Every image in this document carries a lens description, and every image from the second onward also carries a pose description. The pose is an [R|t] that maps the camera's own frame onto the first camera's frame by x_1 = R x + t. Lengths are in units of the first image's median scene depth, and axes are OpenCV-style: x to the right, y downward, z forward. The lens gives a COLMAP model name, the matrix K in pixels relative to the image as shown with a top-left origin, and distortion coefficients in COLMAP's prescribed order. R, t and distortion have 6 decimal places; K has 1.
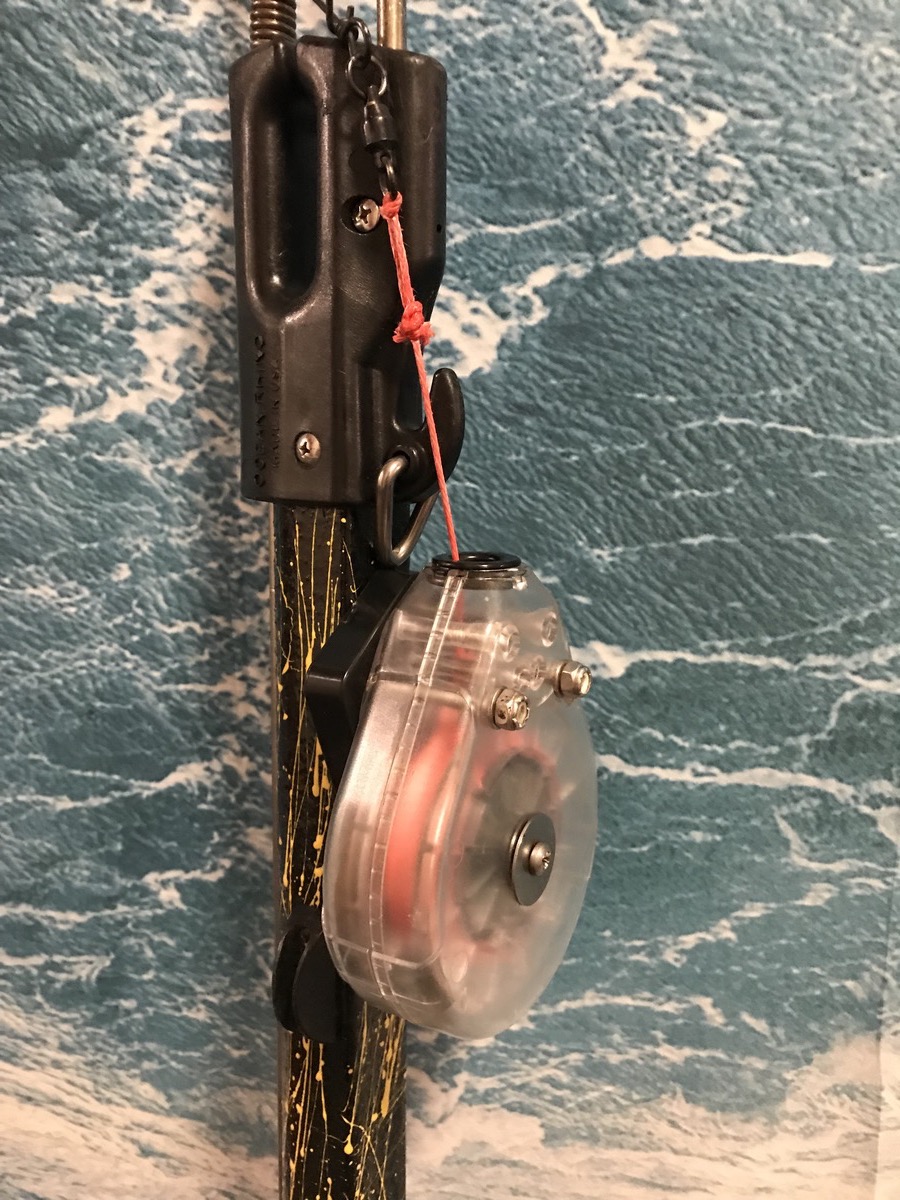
lens RADIAL K [[975.9, 0, 454.3], [0, 975.9, 578.4], [0, 0, 1]] dist [-0.016438, 0.022676]
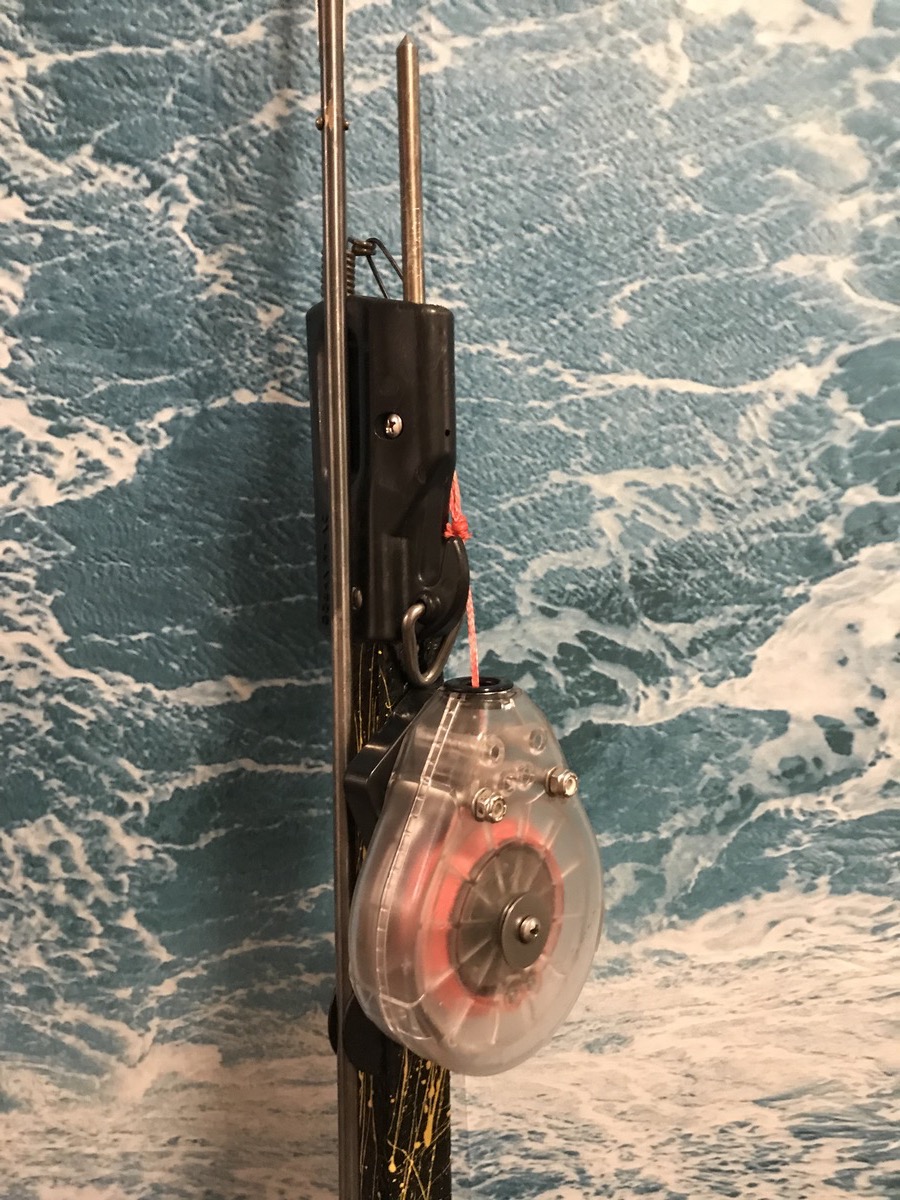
lens RADIAL K [[975.9, 0, 454.3], [0, 975.9, 578.4], [0, 0, 1]] dist [-0.016438, 0.022676]
pose [[0.978242, -0.044586, 0.202619, 0.191831], [0.048554, 0.998713, -0.014651, -0.036297], [-0.201705, 0.024170, 0.979148, -0.410463]]
